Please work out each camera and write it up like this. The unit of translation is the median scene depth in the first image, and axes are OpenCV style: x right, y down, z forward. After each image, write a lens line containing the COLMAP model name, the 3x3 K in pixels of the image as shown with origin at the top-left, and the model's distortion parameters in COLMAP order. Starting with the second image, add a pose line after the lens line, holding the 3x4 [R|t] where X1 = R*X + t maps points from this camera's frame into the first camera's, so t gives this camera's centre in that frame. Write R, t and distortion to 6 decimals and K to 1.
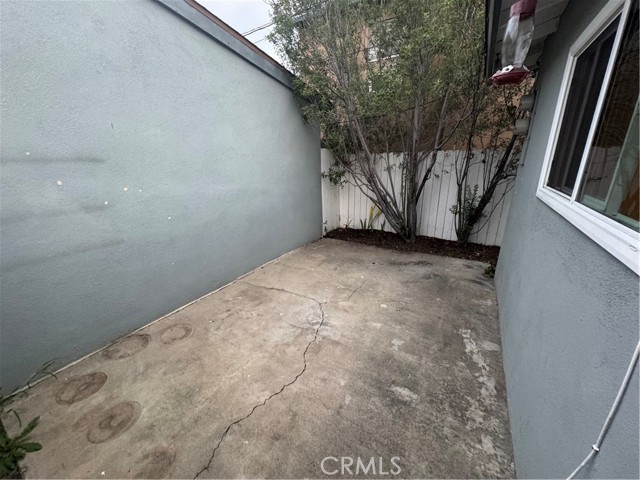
lens RADIAL K [[255.6, 0, 321.6], [0, 255.6, 241.9], [0, 0, 1]] dist [-0.002786, 0.000883]
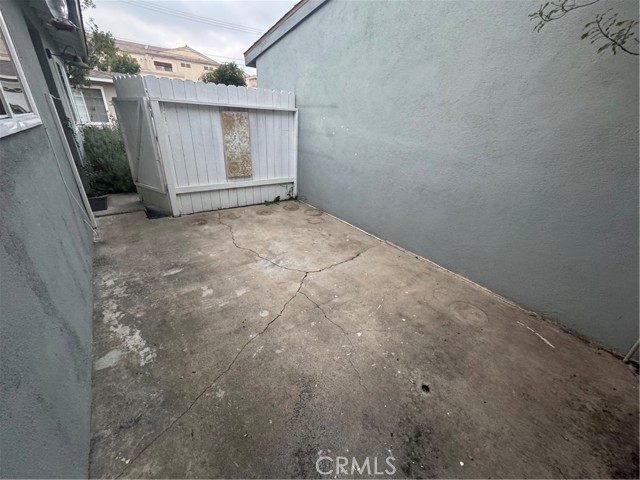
lens RADIAL K [[255.6, 0, 318.9], [0, 255.6, 242.5], [0, 0, 1]] dist [-0.002786, 0.000883]
pose [[-0.372737, 0.407092, -0.833873, 0.541832], [-0.334618, 0.779203, 0.529975, -0.263710], [0.865504, 0.476570, -0.154218, 0.878461]]
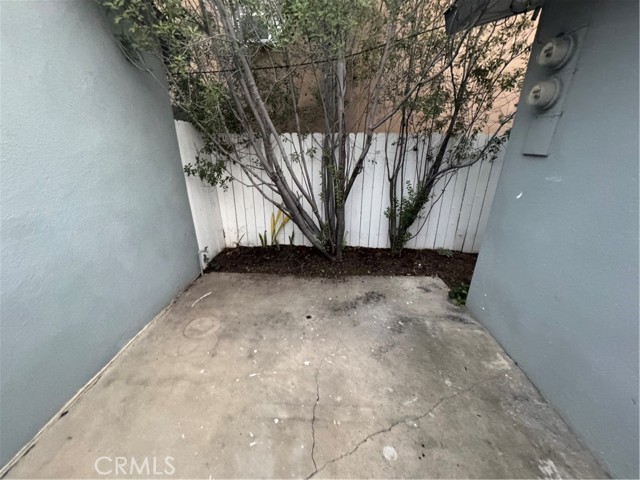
lens RADIAL K [[255.6, 0, 320.9], [0, 255.6, 241.2], [0, 0, 1]] dist [-0.002786, 0.000883]
pose [[0.875906, -0.153566, 0.457390, -0.022931], [0.129273, 0.988031, 0.084167, -0.154007], [-0.464841, -0.014594, 0.885274, 0.488693]]
